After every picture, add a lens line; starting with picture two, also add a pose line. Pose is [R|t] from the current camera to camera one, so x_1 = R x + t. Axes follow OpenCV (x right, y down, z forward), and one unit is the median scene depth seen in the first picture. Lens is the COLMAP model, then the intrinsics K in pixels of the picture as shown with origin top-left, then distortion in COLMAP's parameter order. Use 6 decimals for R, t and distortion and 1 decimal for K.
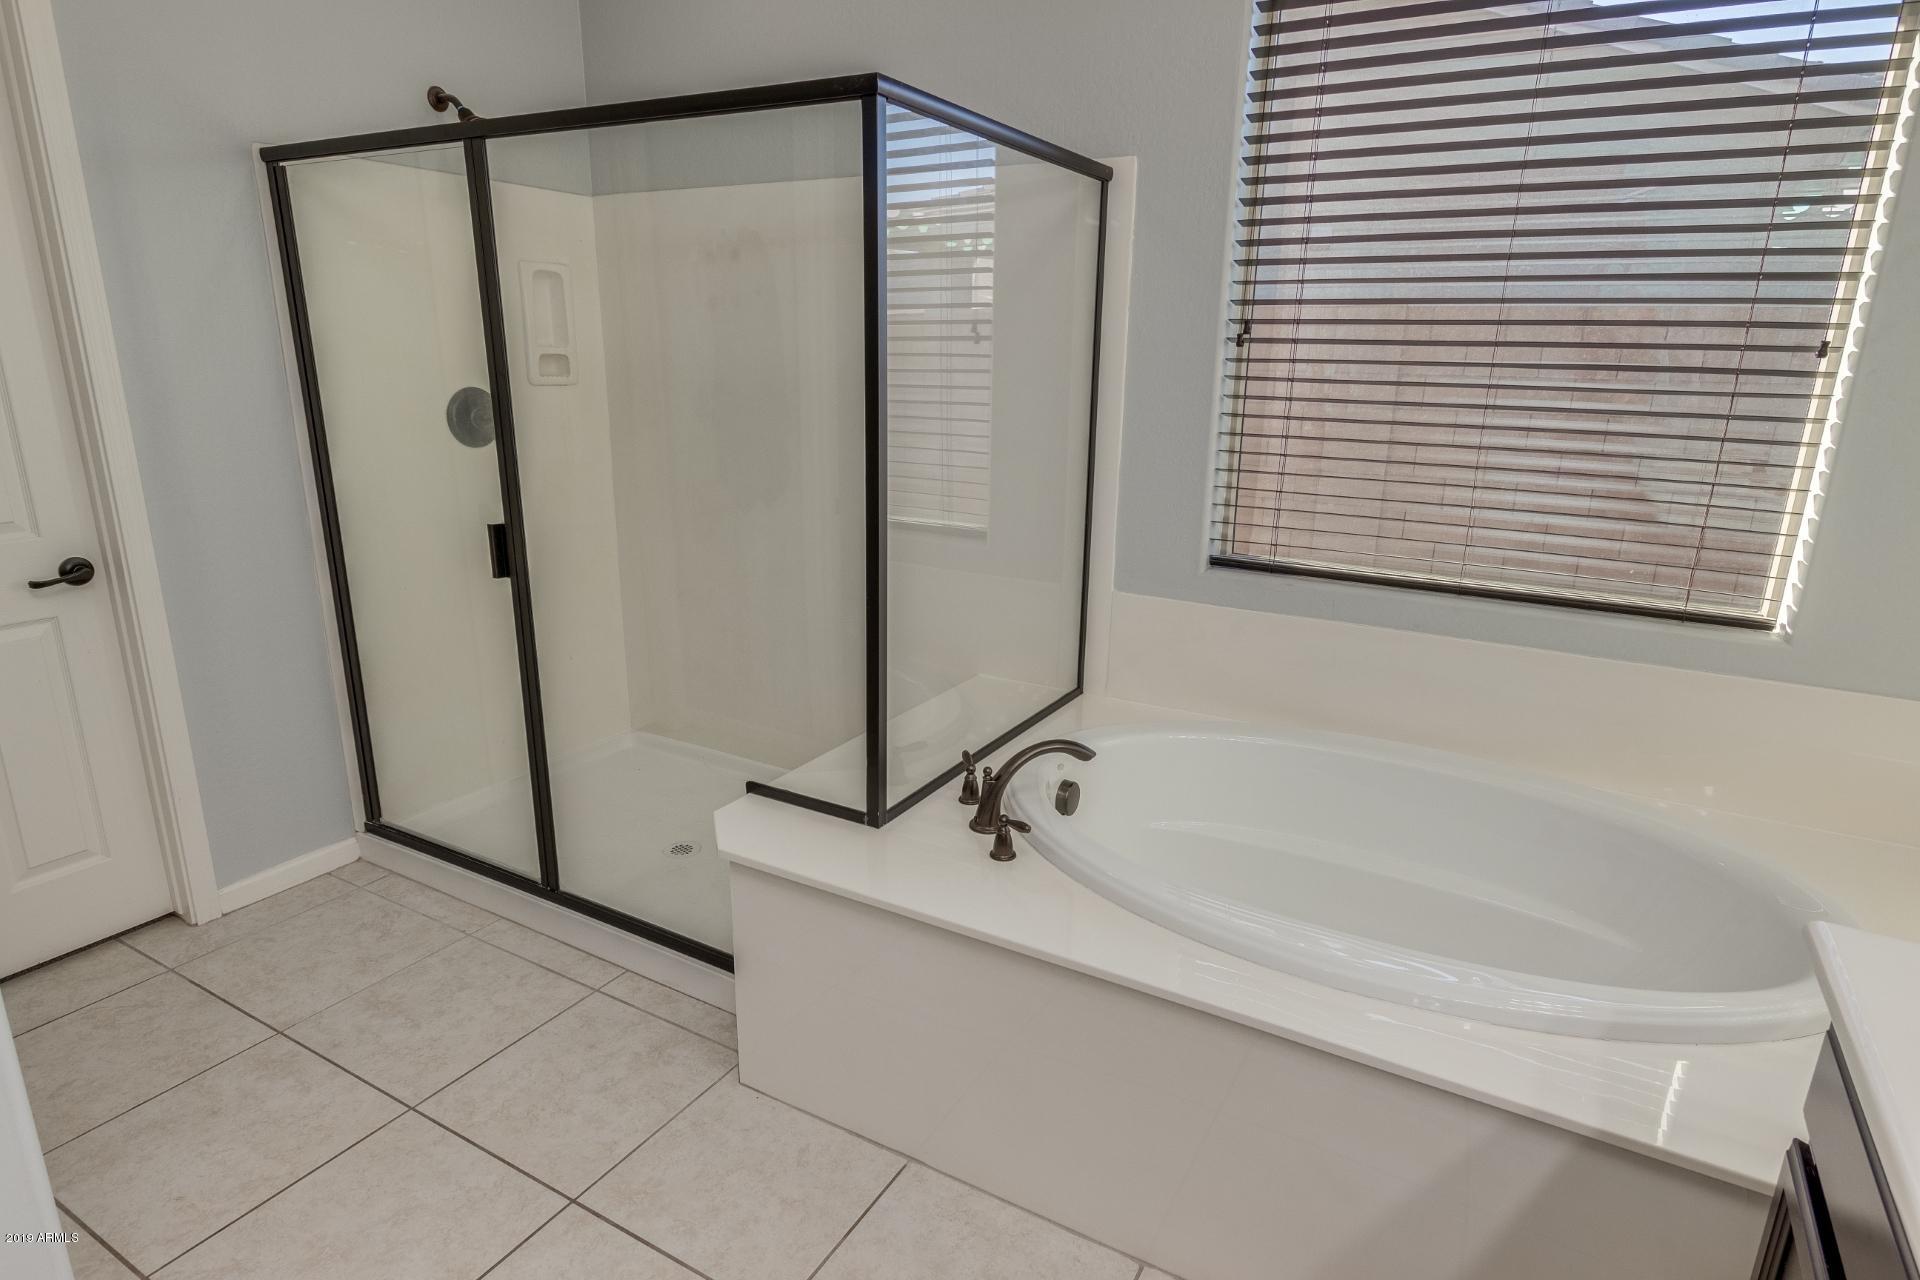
lens RADIAL K [[1050.2, 0, 960.0], [0, 1050.2, 640.0], [0, 0, 1]] dist [-0.021314, -0.000167]
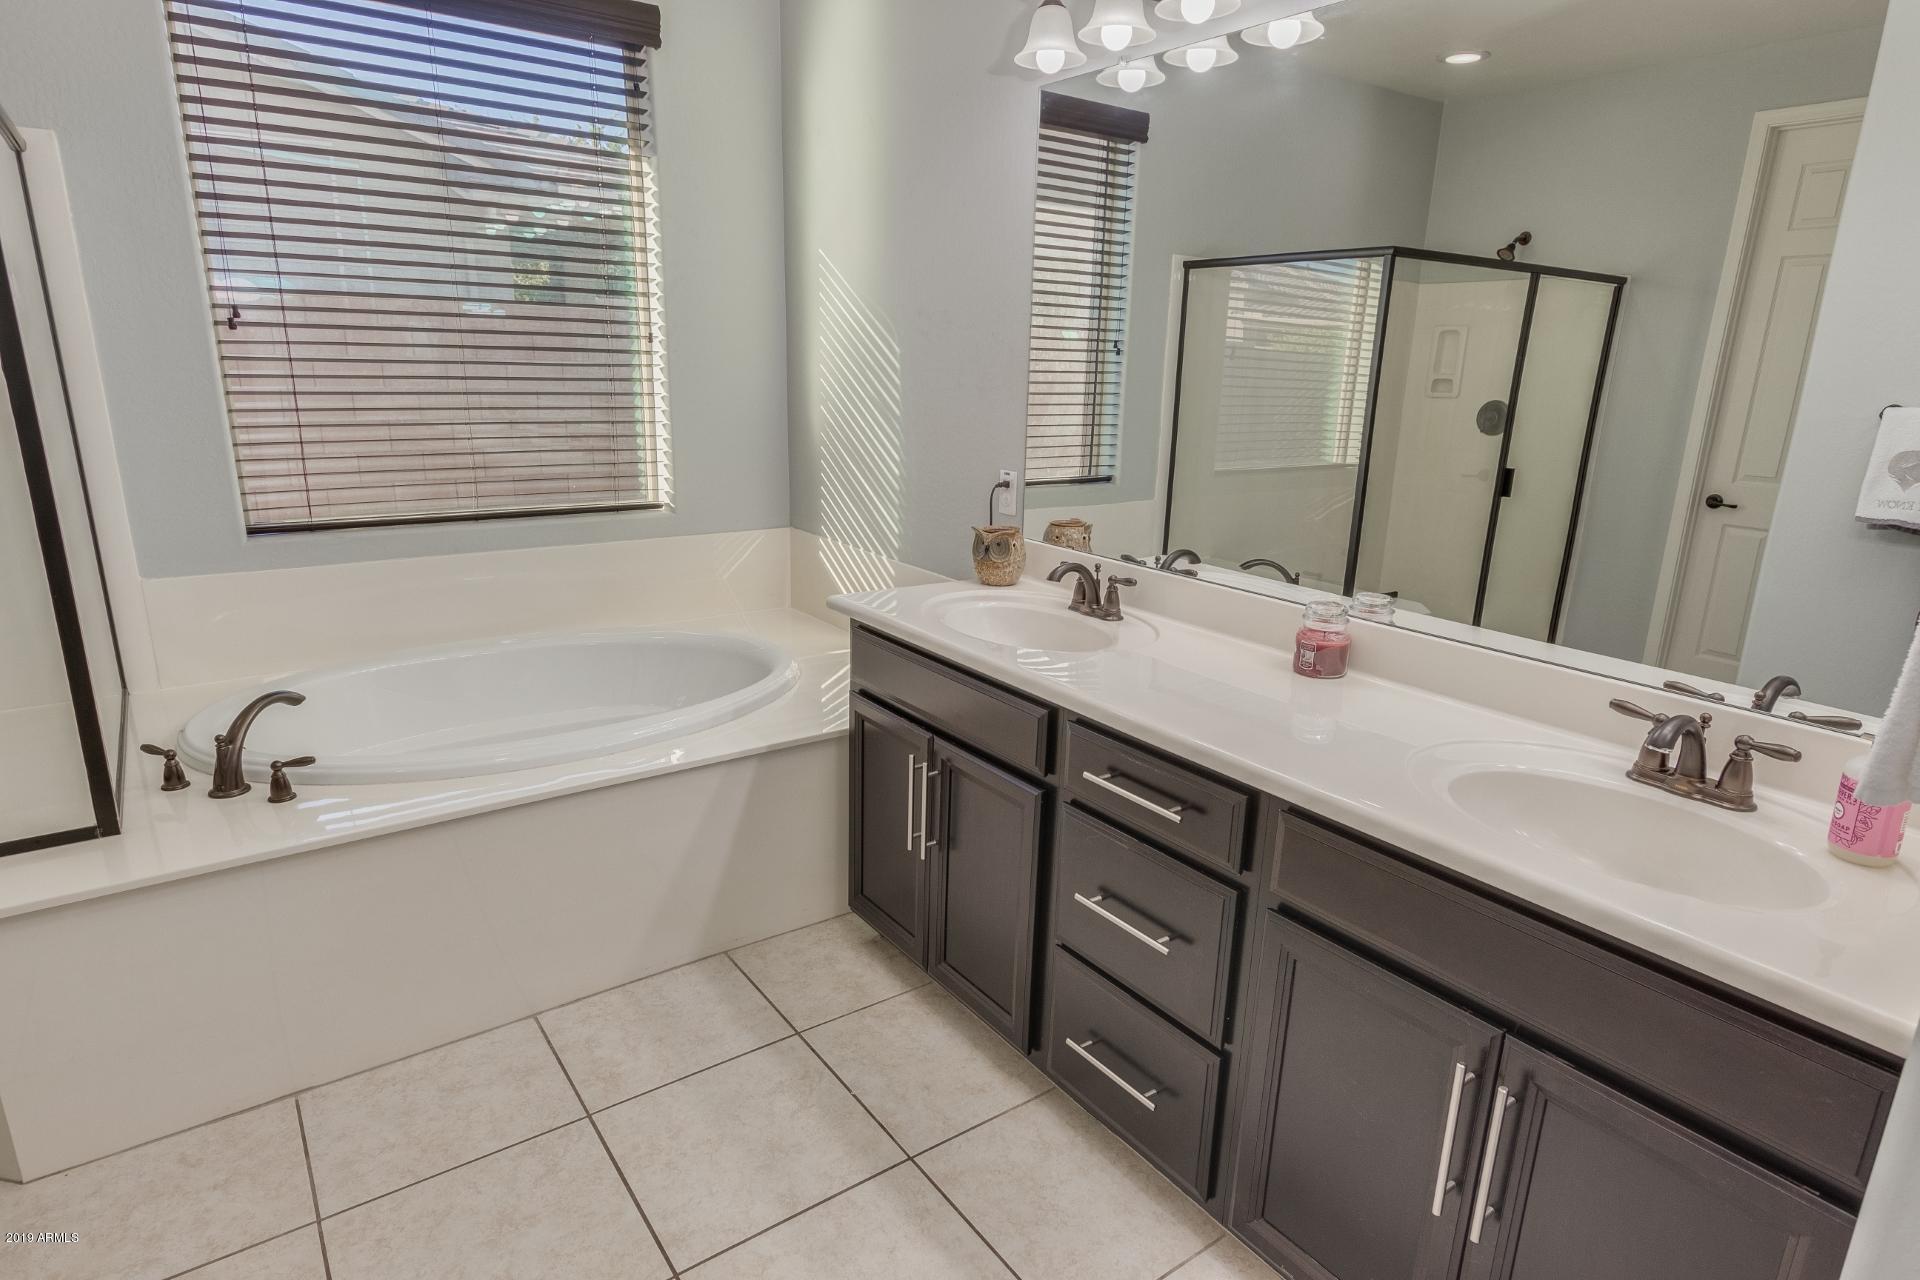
lens RADIAL K [[1050.2, 0, 960.0], [0, 1050.2, 640.0], [0, 0, 1]] dist [-0.021314, -0.000167]
pose [[0.405364, -0.247449, 0.880028, -0.545224], [0.223007, 0.960351, 0.167311, 0.020388], [-0.886537, 0.128431, 0.444474, -0.127365]]
